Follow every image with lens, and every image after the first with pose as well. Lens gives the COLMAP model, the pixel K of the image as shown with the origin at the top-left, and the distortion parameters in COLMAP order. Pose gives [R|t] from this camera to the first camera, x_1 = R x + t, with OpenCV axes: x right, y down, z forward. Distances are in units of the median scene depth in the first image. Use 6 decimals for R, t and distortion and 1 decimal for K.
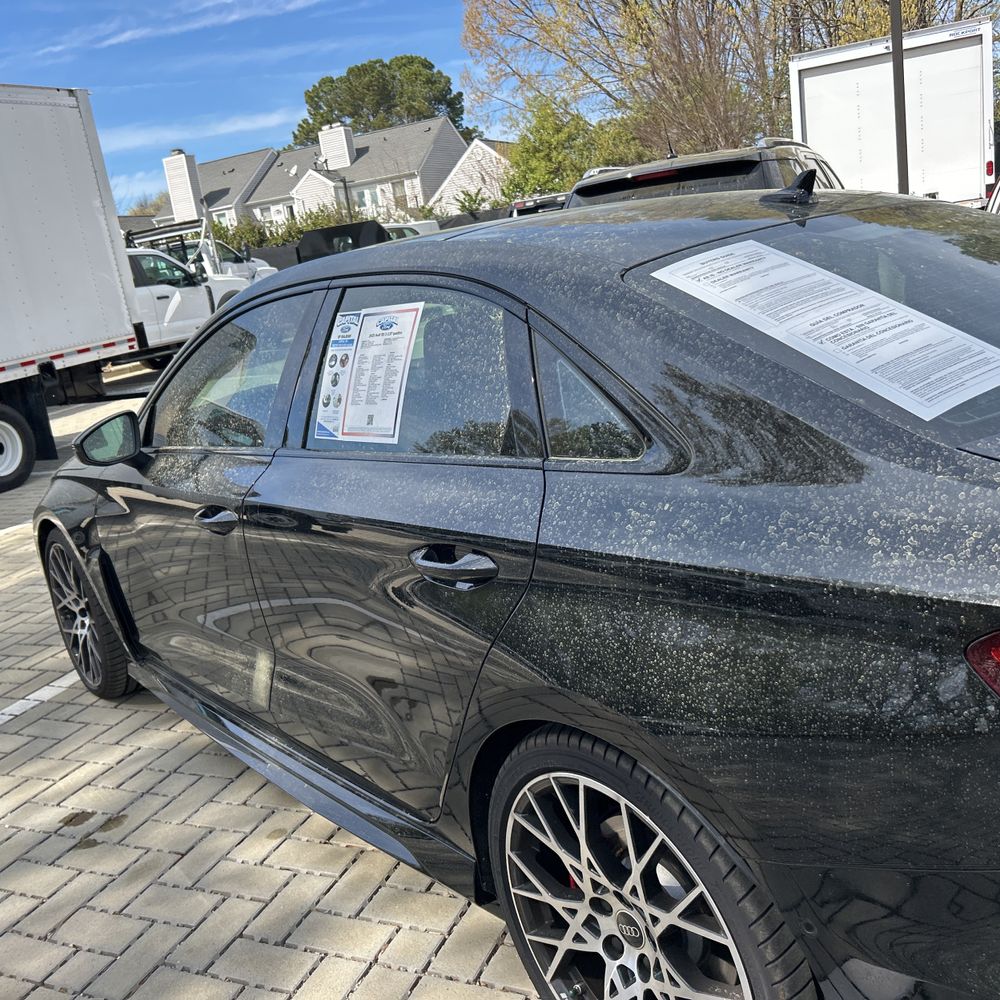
lens RADIAL K [[1018.1, 0, 496.5], [0, 1018.1, 476.0], [0, 0, 1]] dist [0.015281, 0.003241]
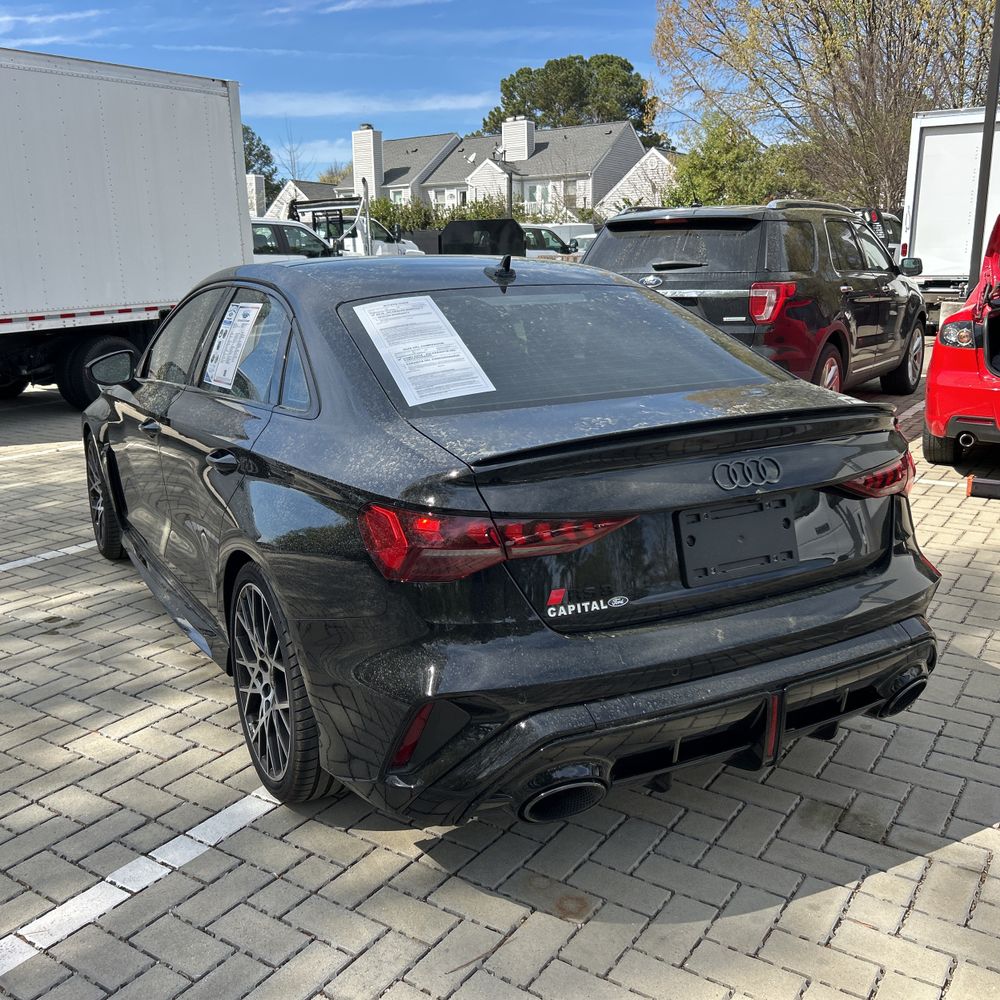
lens RADIAL K [[1023.1, 0, 497.0], [0, 1023.1, 490.4], [0, 0, 1]] dist [0.048991, -0.071127]
pose [[0.977375, 0.161563, -0.136512, 0.122675], [-0.159653, 0.986859, 0.024901, 0.003931], [0.138741, -0.002543, 0.990325, -0.120544]]
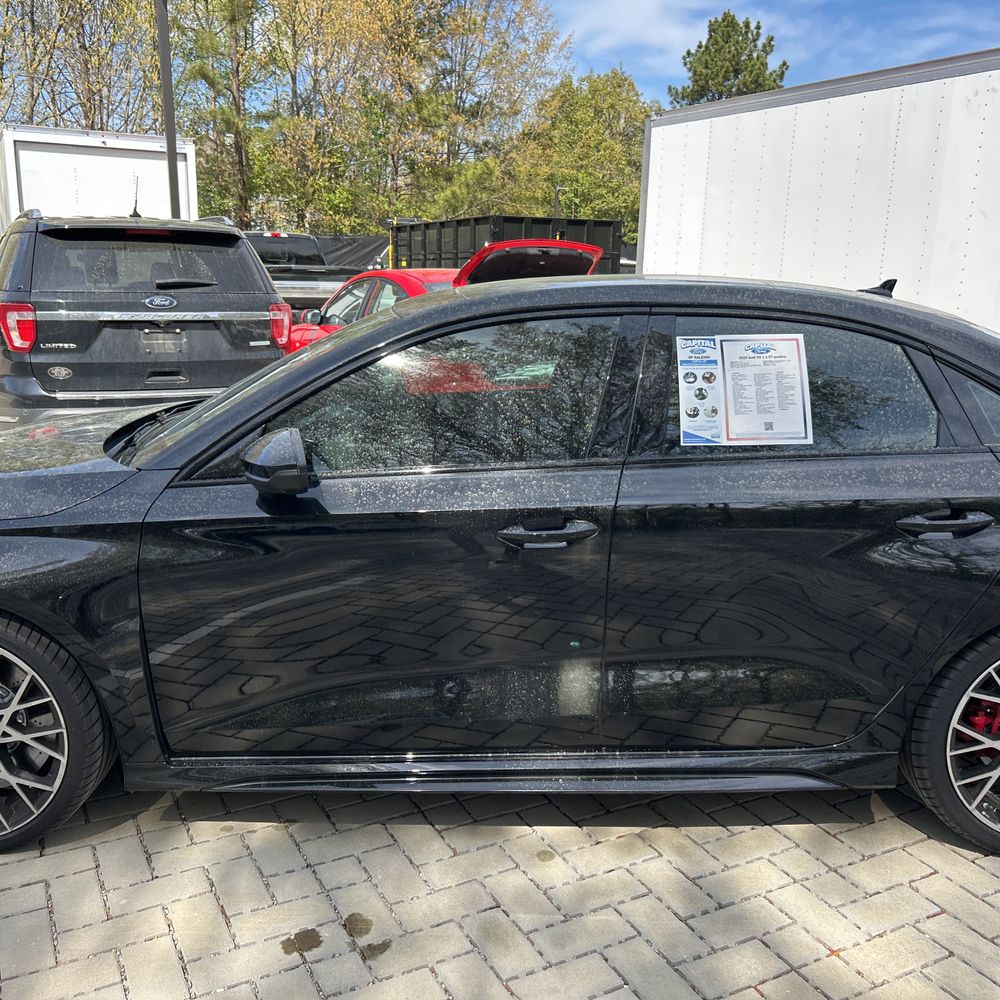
lens RADIAL K [[1008.9, 0, 487.5], [0, 1008.9, 503.3], [0, 0, 1]] dist [0.022445, -0.017022]
pose [[0.617316, -0.025445, 0.786304, -0.292482], [0.075222, 0.996807, -0.026798, 0.009791], [-0.783111, 0.075690, 0.617258, 0.121101]]
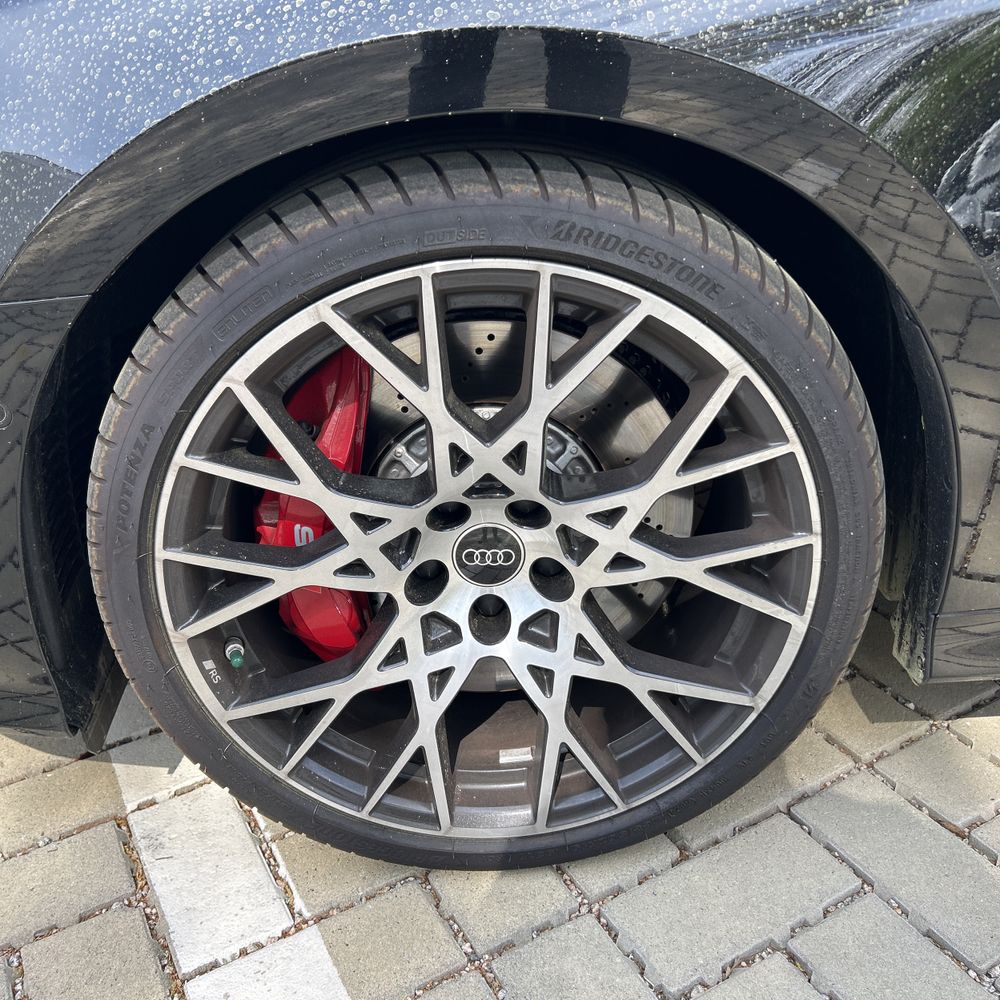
lens RADIAL K [[998.8, 0, 491.5], [0, 998.8, 484.4], [0, 0, 1]] dist [0.094209, -0.148234]
pose [[0.595163, -0.255387, 0.761944, -0.233379], [0.144316, 0.966710, 0.211293, 0.027210], [-0.790540, -0.015793, 0.612206, 0.351784]]
